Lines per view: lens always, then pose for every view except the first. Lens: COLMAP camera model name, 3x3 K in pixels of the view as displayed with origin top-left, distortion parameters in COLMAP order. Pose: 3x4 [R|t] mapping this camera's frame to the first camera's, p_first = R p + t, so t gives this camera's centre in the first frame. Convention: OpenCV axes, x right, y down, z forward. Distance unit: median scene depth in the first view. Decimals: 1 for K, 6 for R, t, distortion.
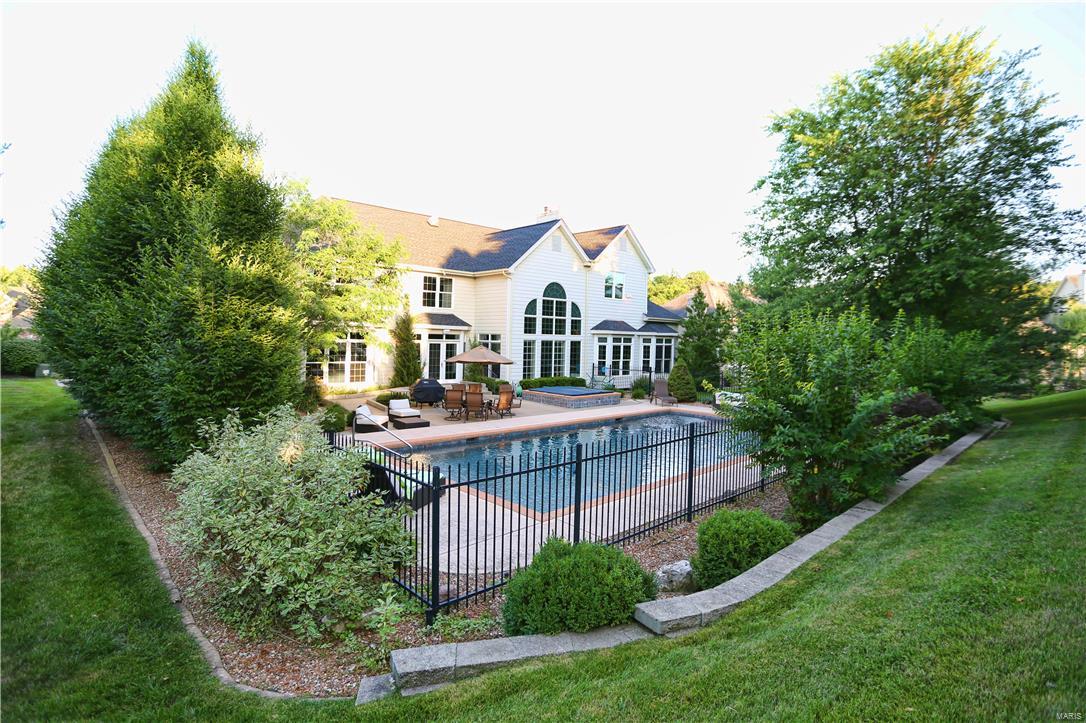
lens RADIAL K [[513.4, 0, 543.0], [0, 513.4, 361.5], [0, 0, 1]] dist [-0.028343, 0.000341]
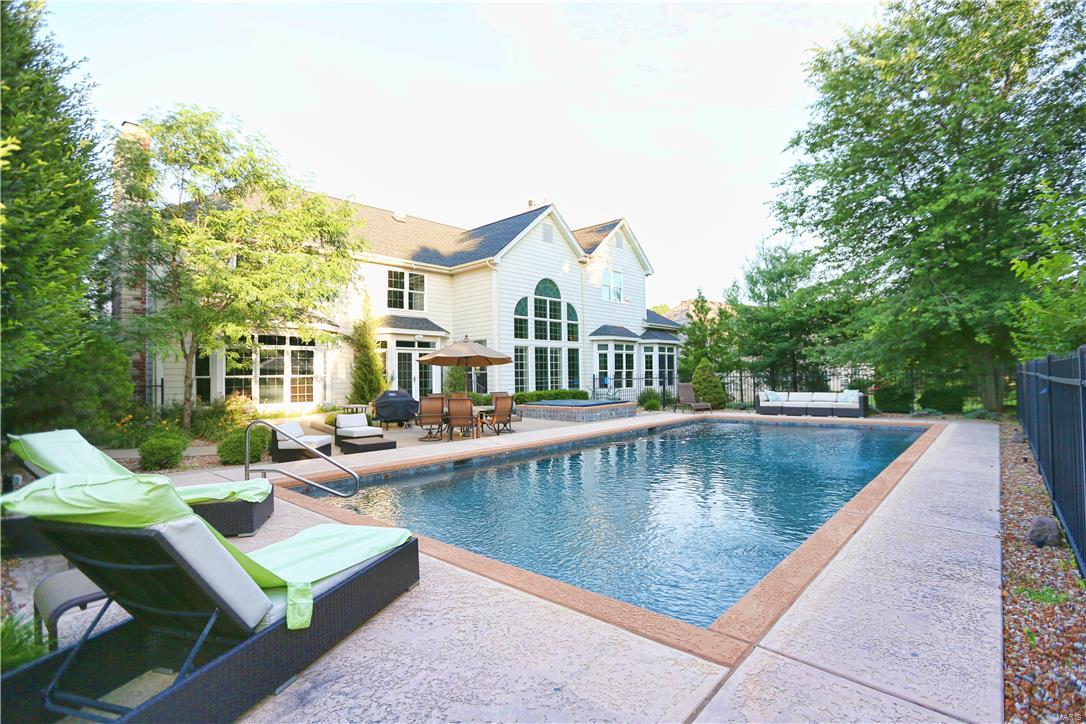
lens RADIAL K [[496.8, 0, 557.9], [0, 496.8, 374.8], [0, 0, 1]] dist [-0.000484, 0.000076]
pose [[0.995747, -0.040196, 0.082903, -0.034099], [0.043547, 0.998289, -0.039013, 0.037215], [-0.081193, 0.042457, 0.995794, 0.187216]]
